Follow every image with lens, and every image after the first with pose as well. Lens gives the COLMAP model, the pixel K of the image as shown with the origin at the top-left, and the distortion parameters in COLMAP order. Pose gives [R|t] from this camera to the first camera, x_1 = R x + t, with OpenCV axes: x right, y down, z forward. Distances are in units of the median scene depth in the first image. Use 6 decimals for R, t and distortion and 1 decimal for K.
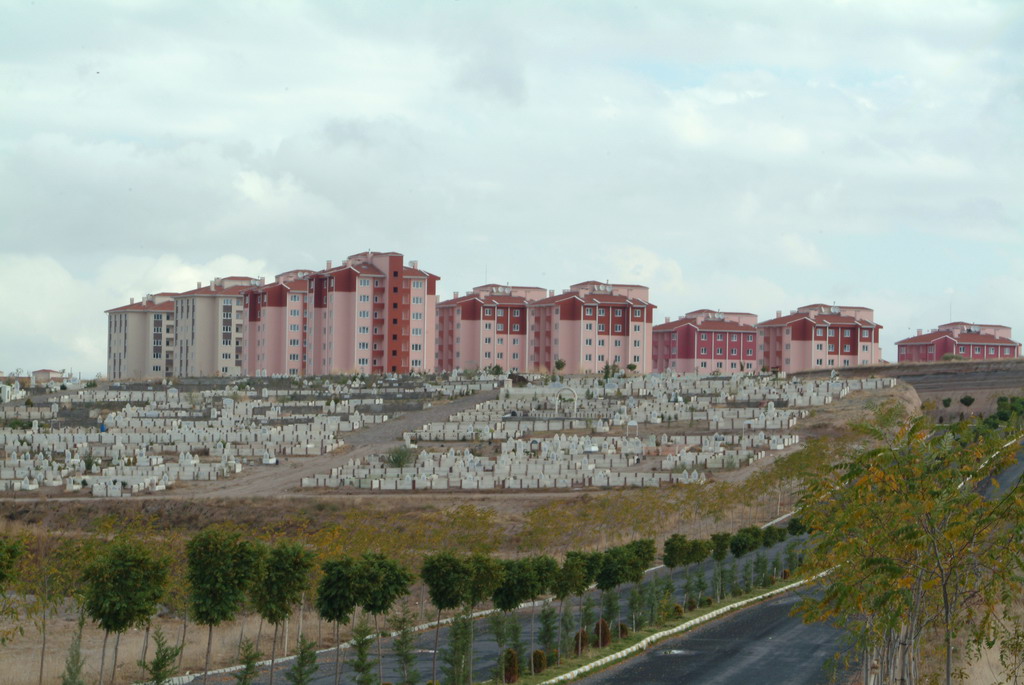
lens RADIAL K [[3467.7, 0, 512.8], [0, 3467.7, 343.8], [0, 0, 1]] dist [0.329475, 0.000000]
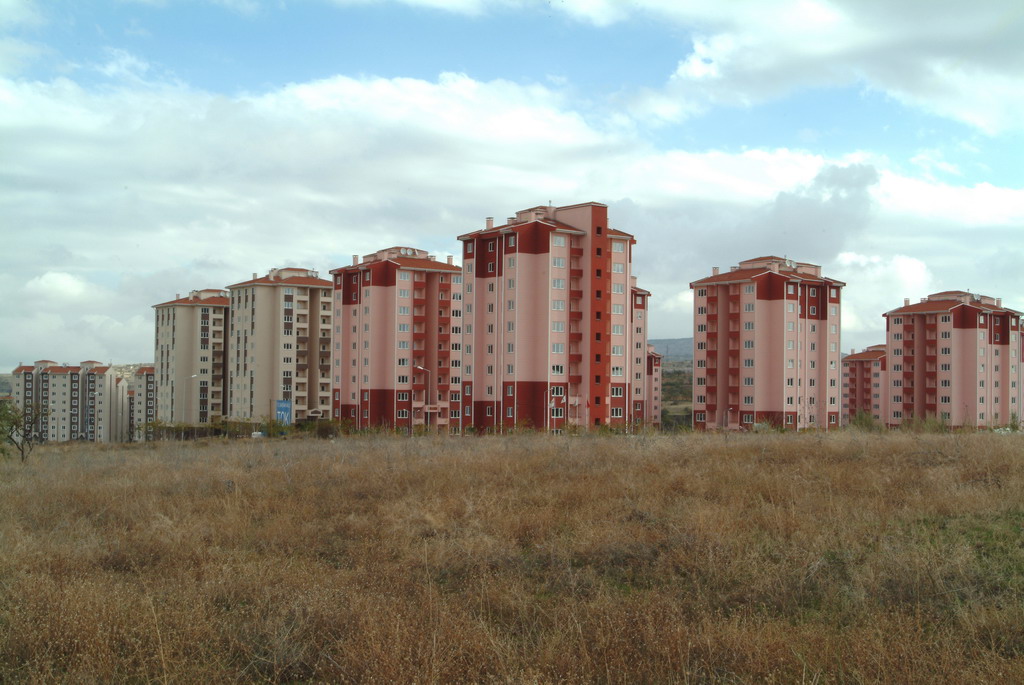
lens RADIAL K [[1367.5, 0, 509.1], [0, 1367.5, 343.5], [0, 0, 1]] dist [-0.058528, 0.000000]
pose [[0.984727, 0.002288, 0.174089, -0.087381], [-0.001301, 0.999982, -0.005780, 0.004844], [-0.174099, 0.005465, 0.984713, 0.605520]]
